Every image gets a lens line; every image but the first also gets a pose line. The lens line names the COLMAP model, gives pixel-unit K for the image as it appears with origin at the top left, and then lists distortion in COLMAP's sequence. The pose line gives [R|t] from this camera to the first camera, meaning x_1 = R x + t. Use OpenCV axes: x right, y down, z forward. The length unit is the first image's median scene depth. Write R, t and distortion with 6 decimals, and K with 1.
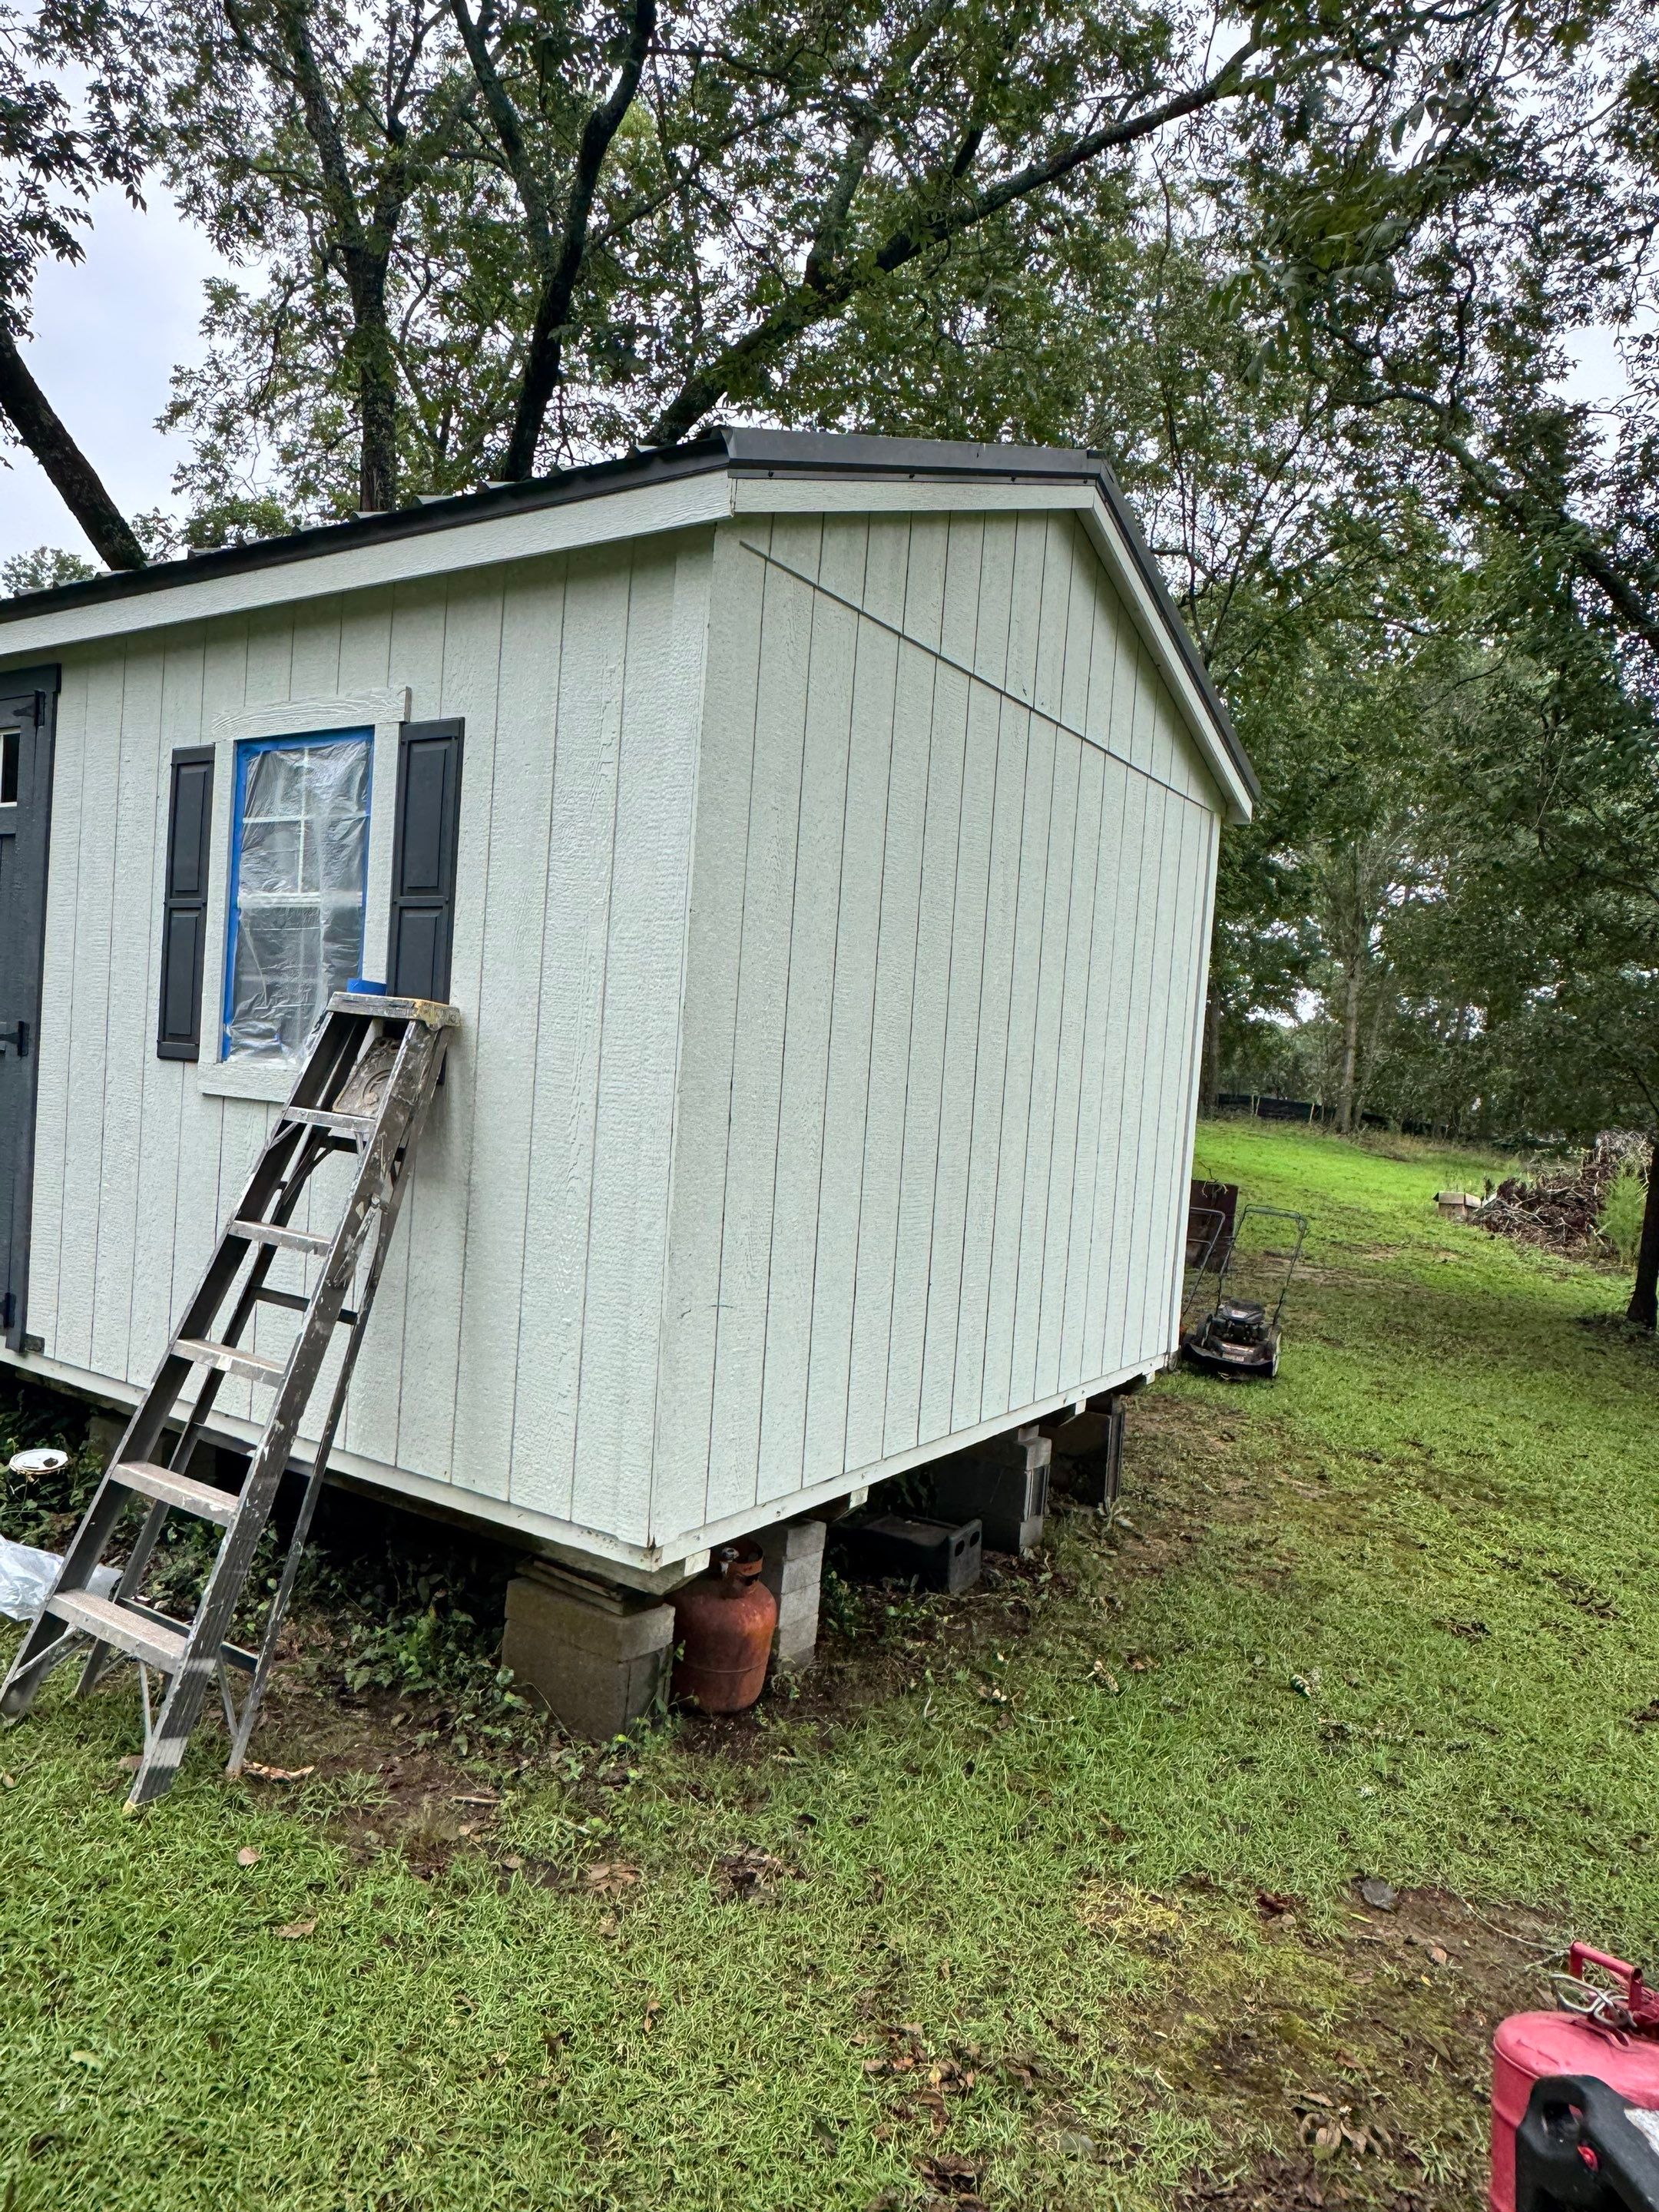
lens RADIAL K [[1440.5, 0, 827.2], [0, 1440.5, 1137.4], [0, 0, 1]] dist [-0.002095, -0.001725]
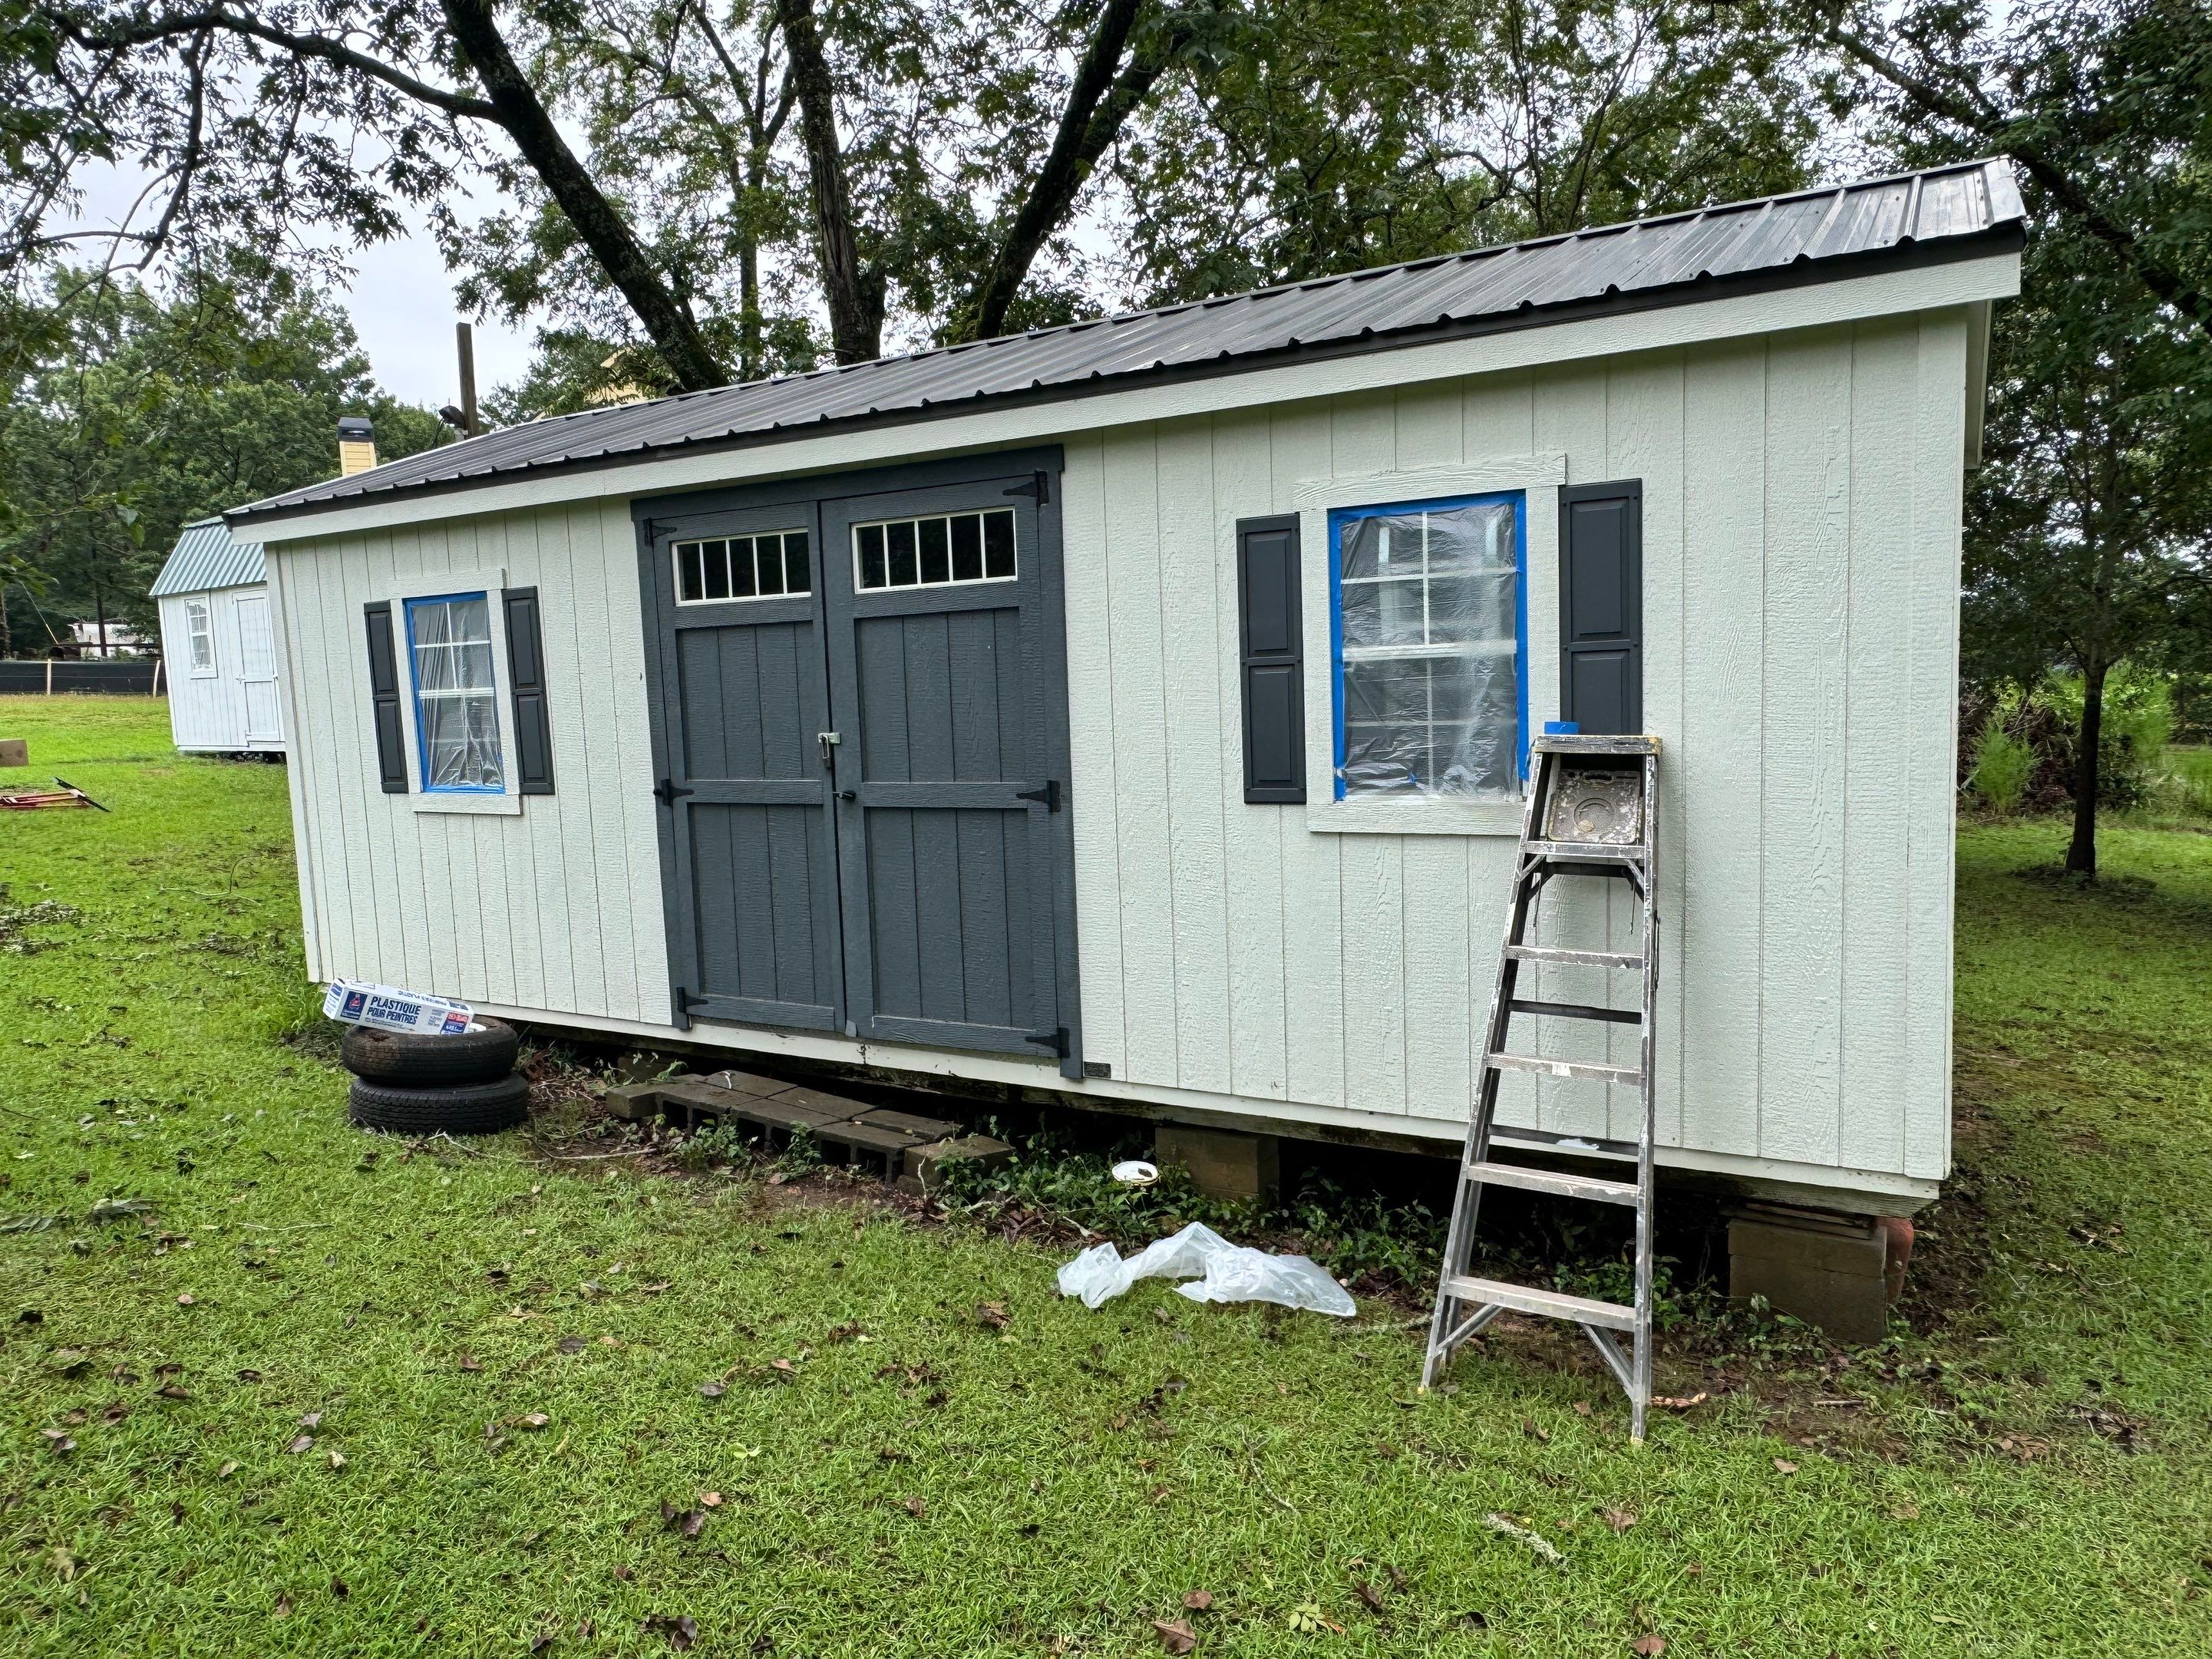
lens RADIAL K [[1425.7, 0, 1107.8], [0, 1425.7, 863.6], [0, 0, 1]] dist [0.007395, 0.001647]
pose [[0.992308, -0.110958, 0.054892, -0.721645], [0.106830, 0.991582, 0.073162, -0.114147], [-0.062548, -0.066735, 0.995808, -0.097231]]
